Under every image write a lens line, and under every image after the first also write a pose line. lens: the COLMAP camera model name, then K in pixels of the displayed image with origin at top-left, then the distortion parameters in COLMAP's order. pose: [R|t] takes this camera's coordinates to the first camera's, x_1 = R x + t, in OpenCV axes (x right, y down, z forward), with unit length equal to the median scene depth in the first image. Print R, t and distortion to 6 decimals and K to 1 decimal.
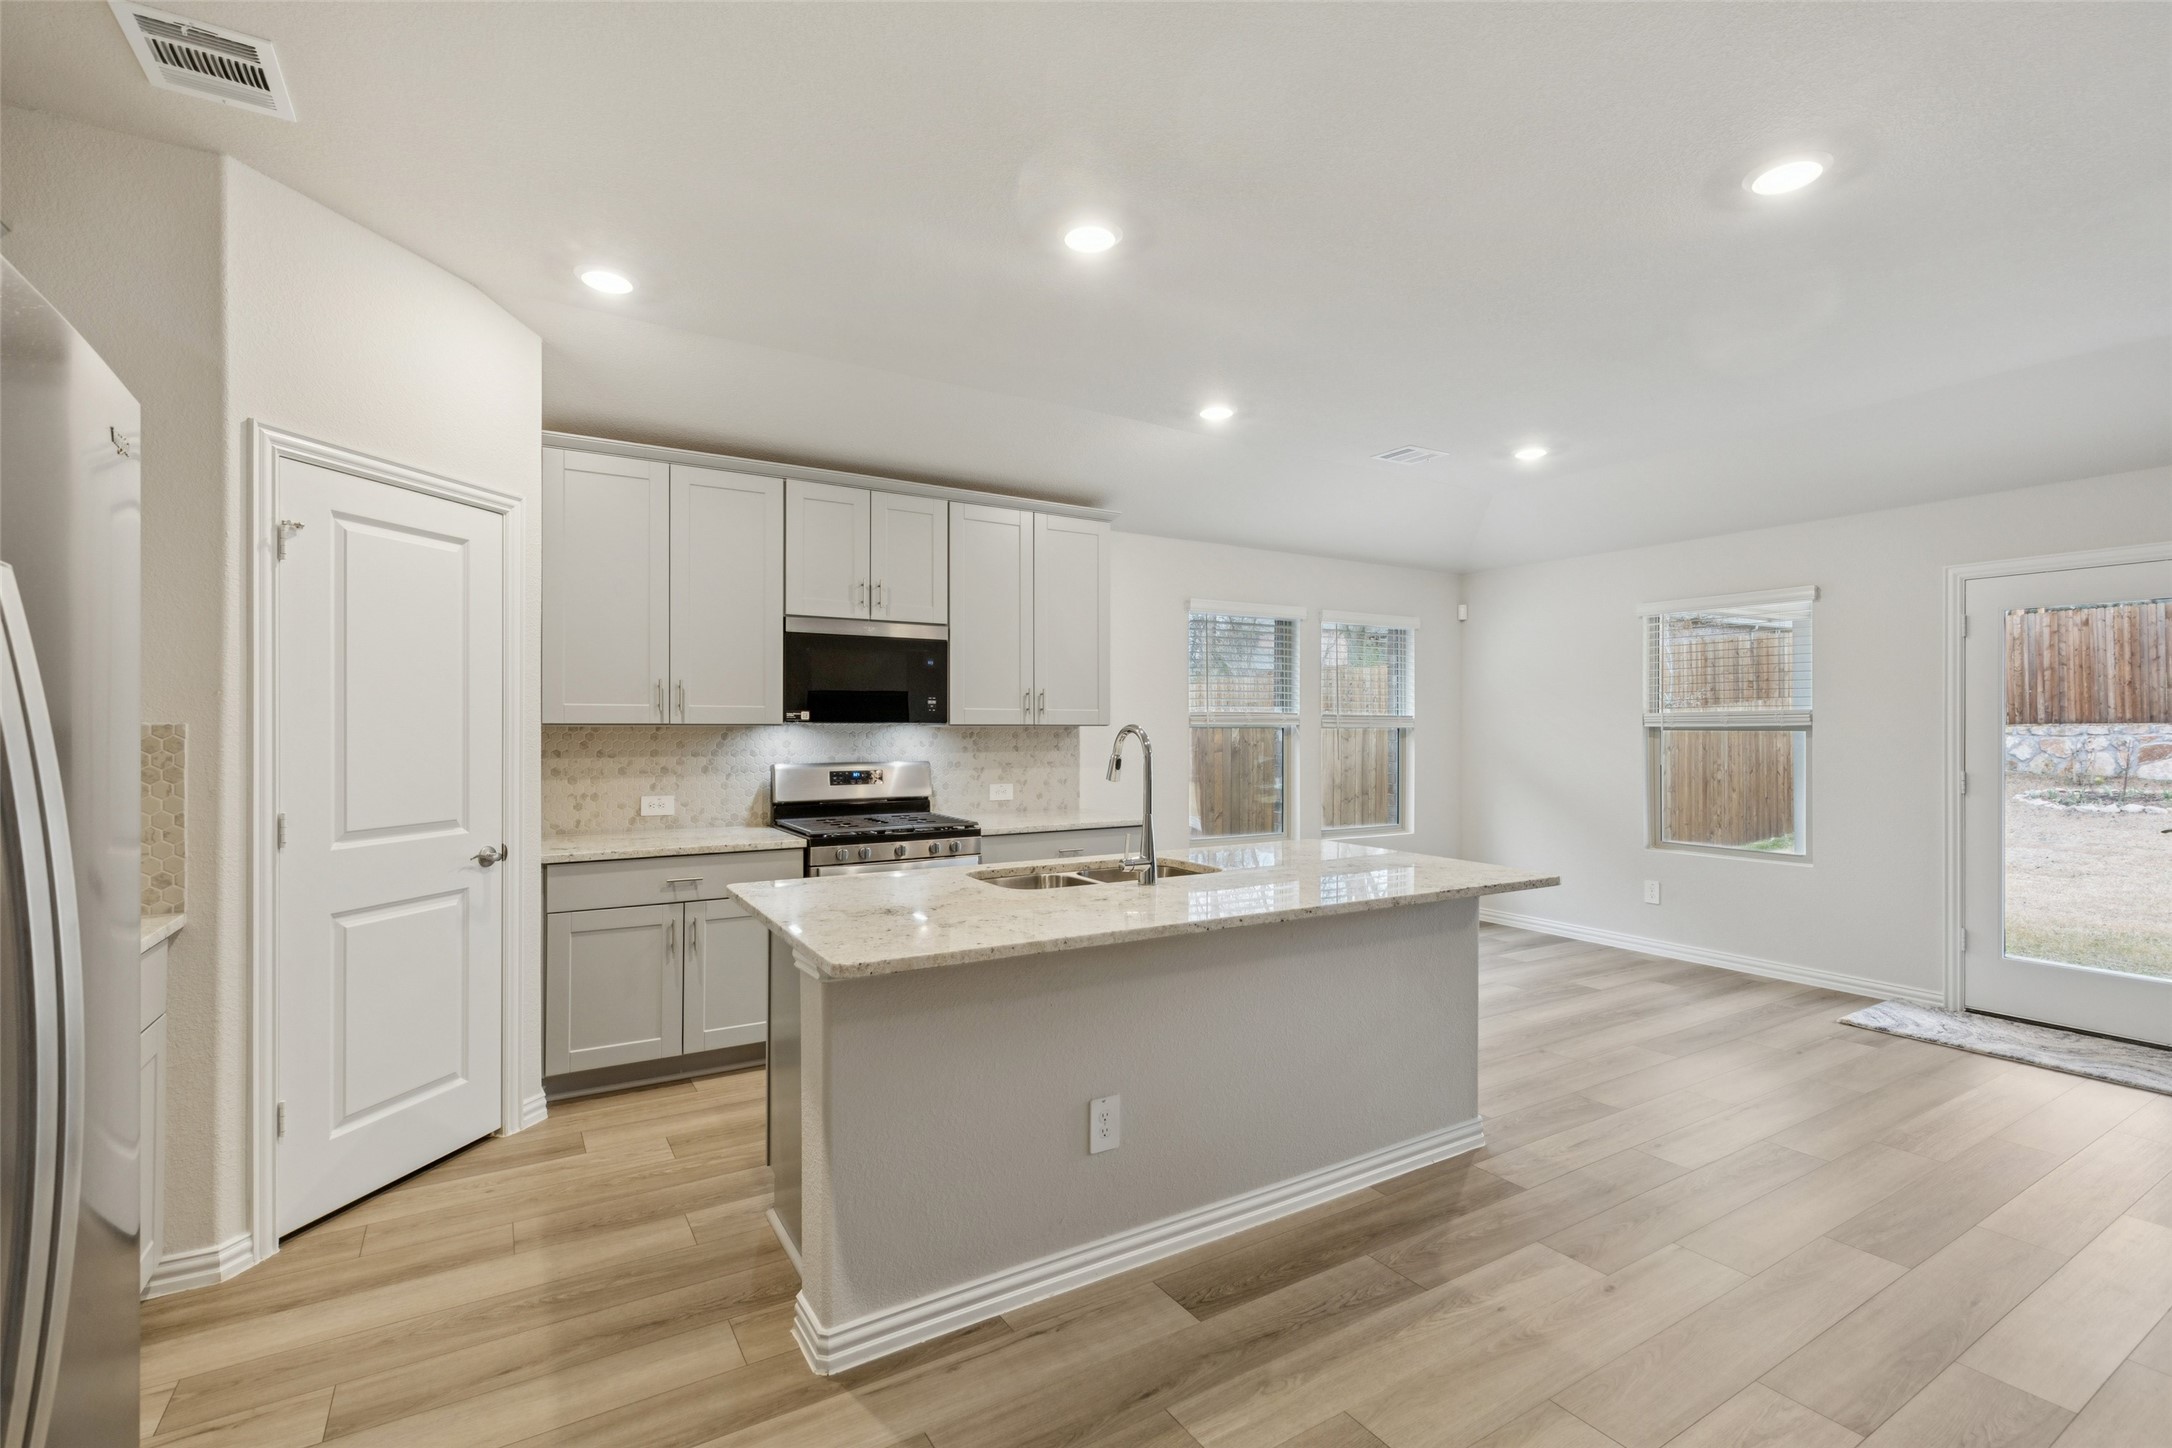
lens RADIAL K [[975.2, 0, 1080.1], [0, 975.2, 729.1], [0, 0, 1]] dist [0.005111, 0.000195]
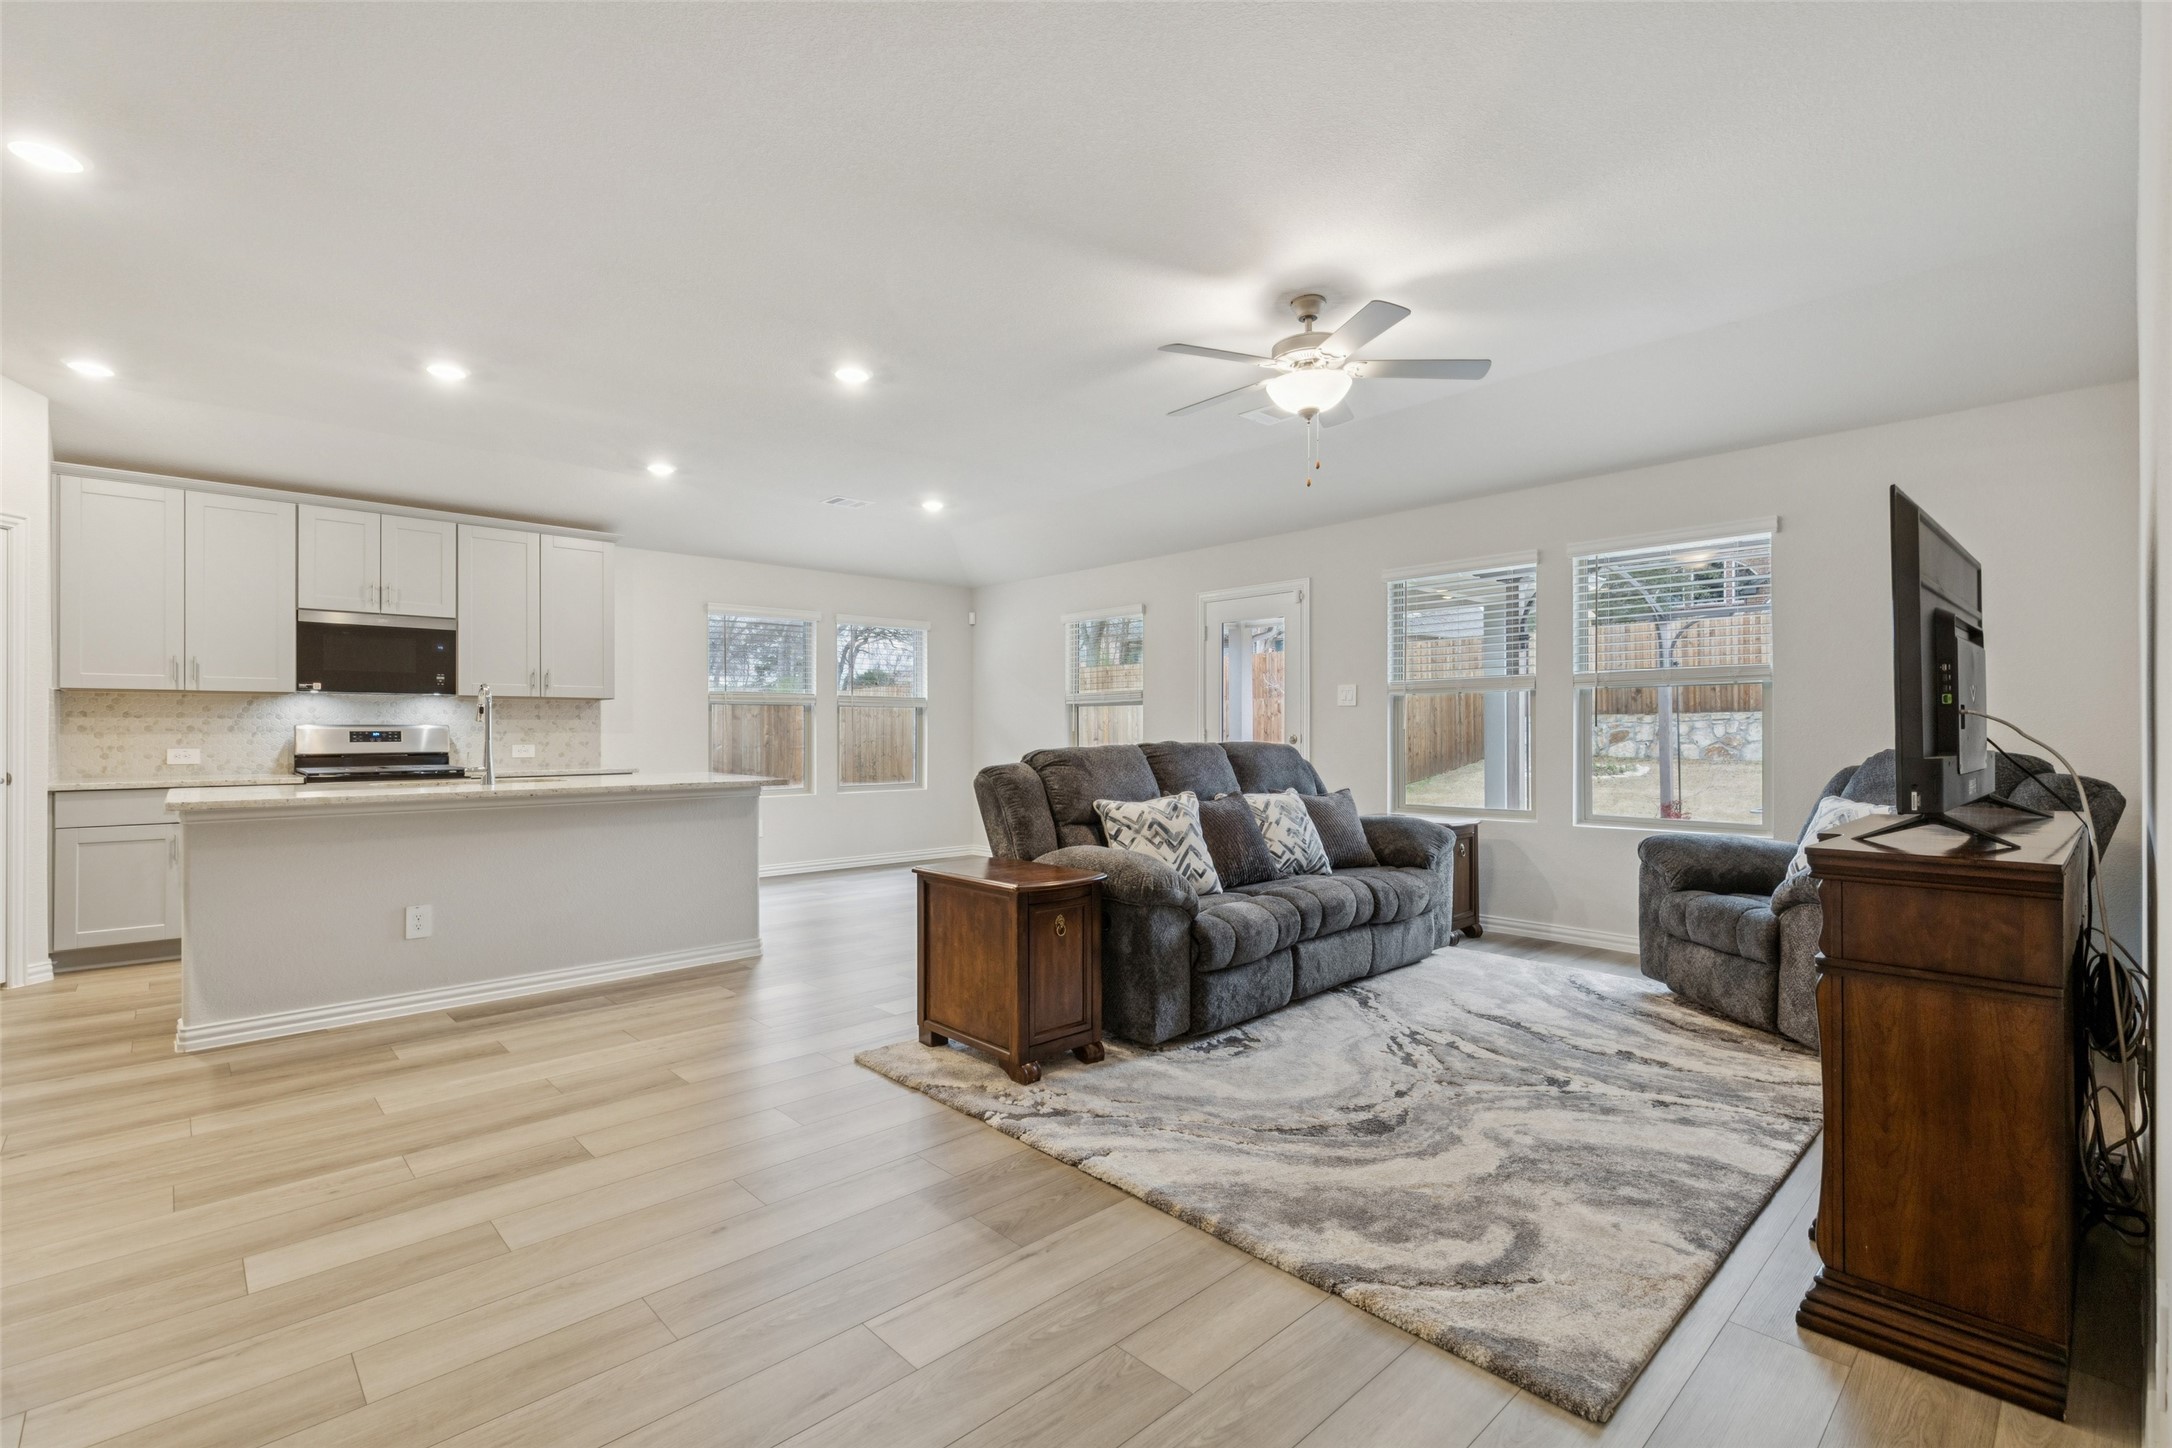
lens RADIAL K [[975.2, 0, 1080.1], [0, 975.2, 729.1], [0, 0, 1]] dist [0.005111, 0.000195]
pose [[0.979950, -0.004152, 0.199201, 0.374382], [0.005005, 0.999980, -0.003776, 0.043997], [-0.199181, 0.004697, 0.979951, -0.394637]]
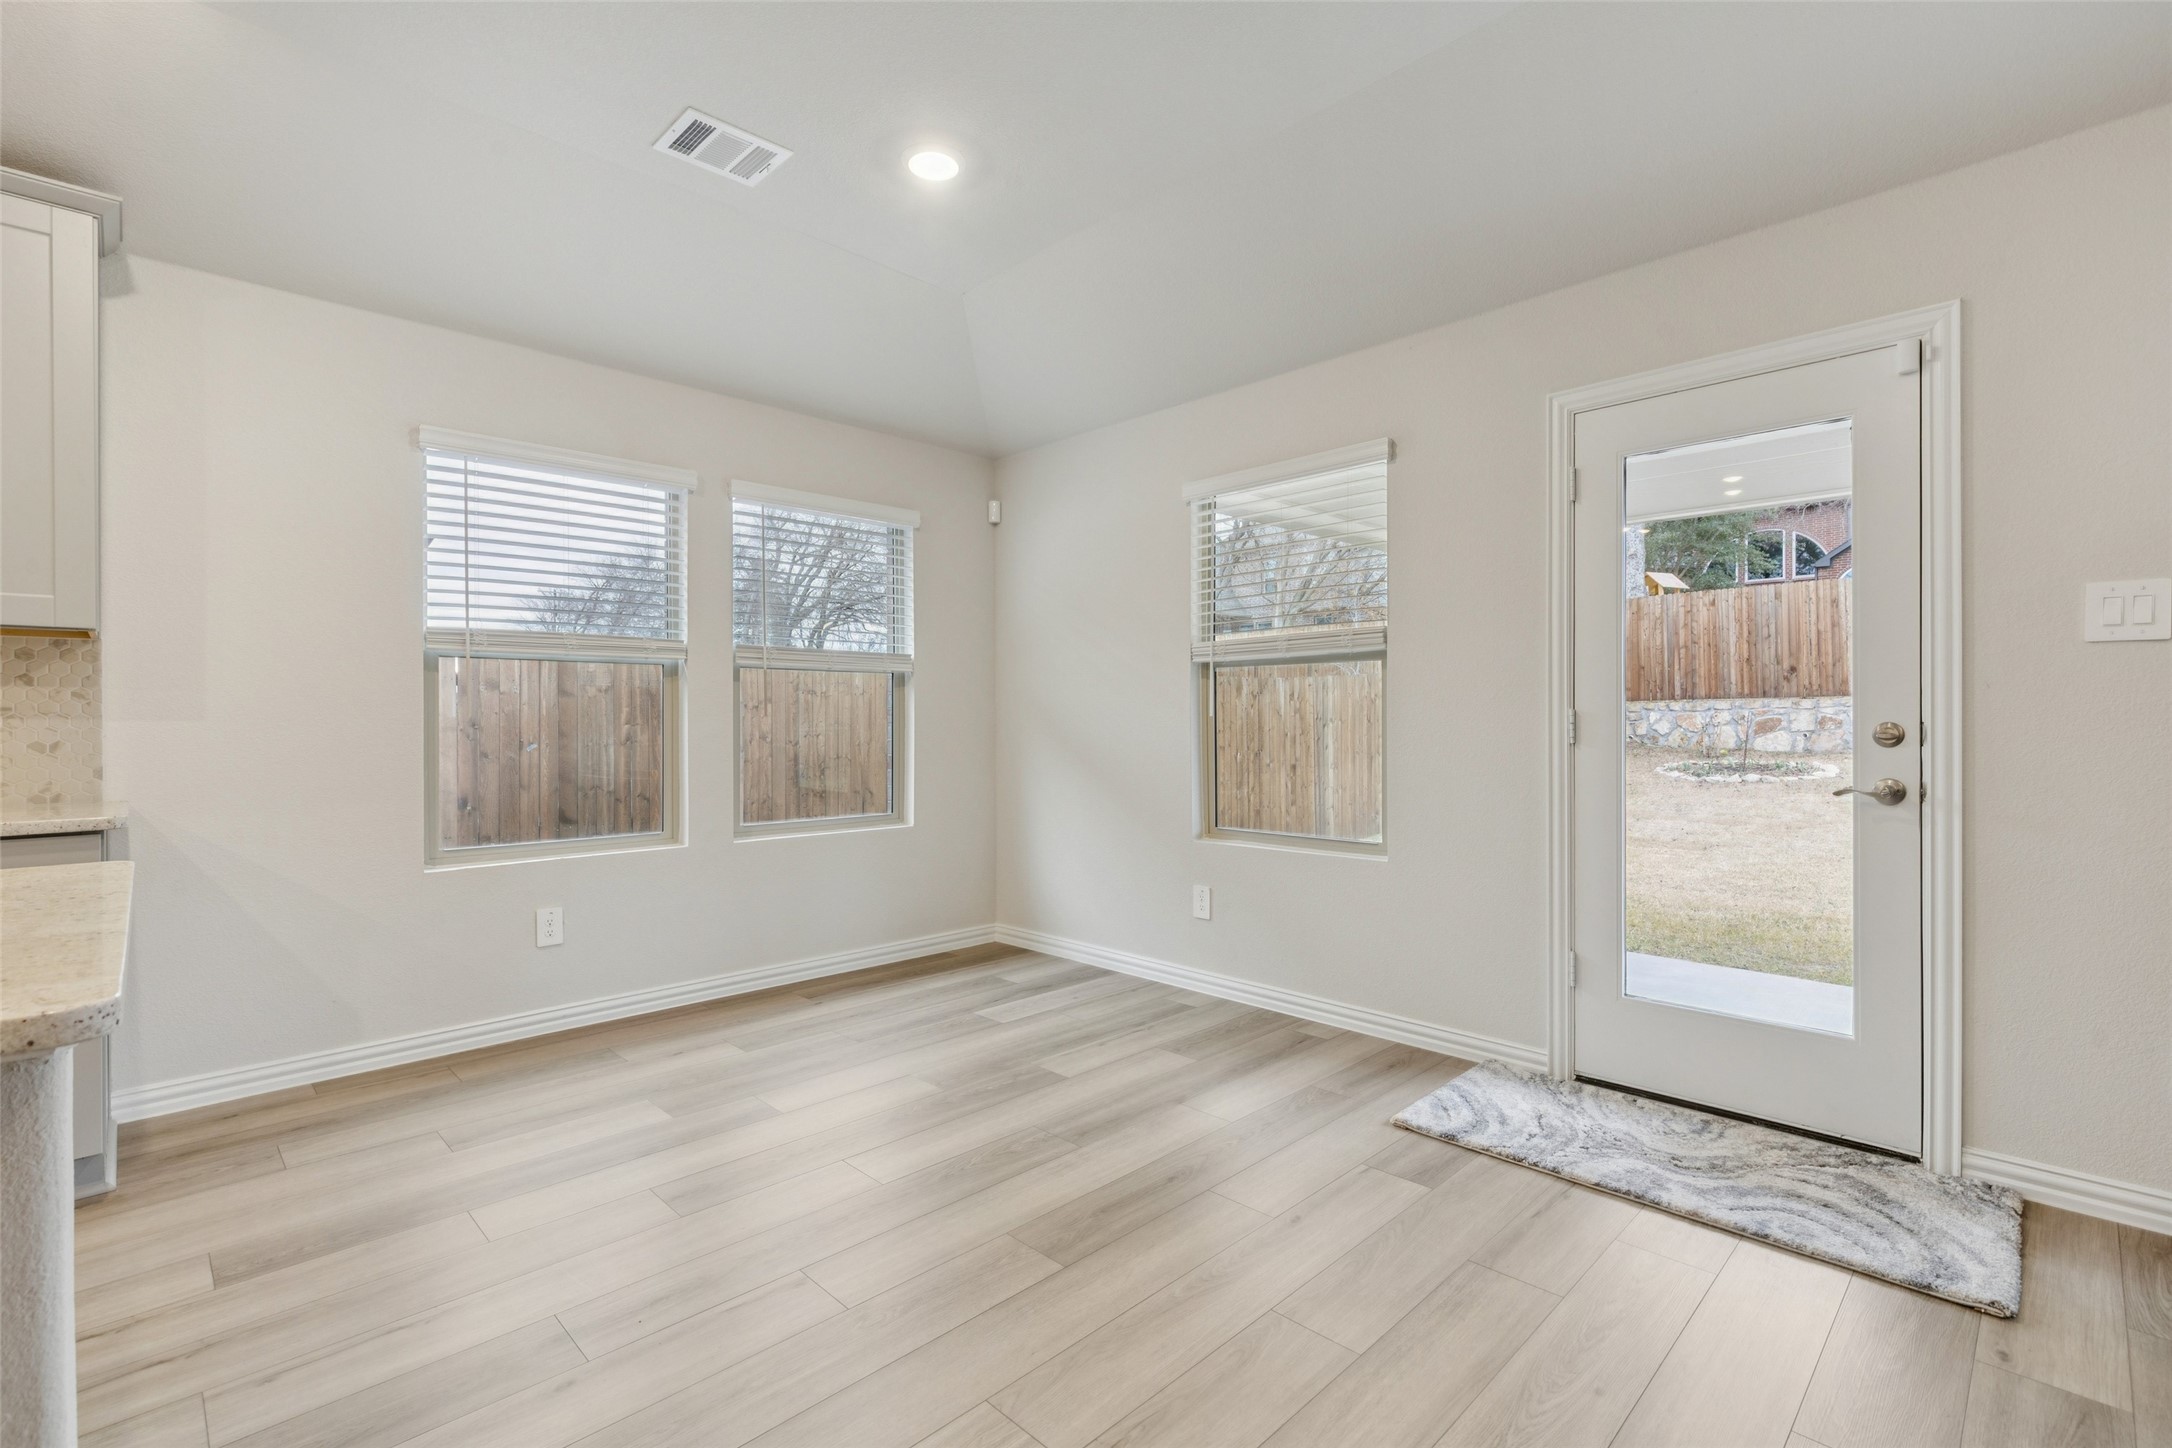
lens RADIAL K [[975.2, 0, 1080.1], [0, 975.2, 729.1], [0, 0, 1]] dist [0.005111, 0.000195]
pose [[0.974591, -0.007396, 0.223869, 0.398143], [0.005945, 0.999957, 0.007154, 0.045252], [-0.223912, -0.005641, 0.974593, 0.401467]]
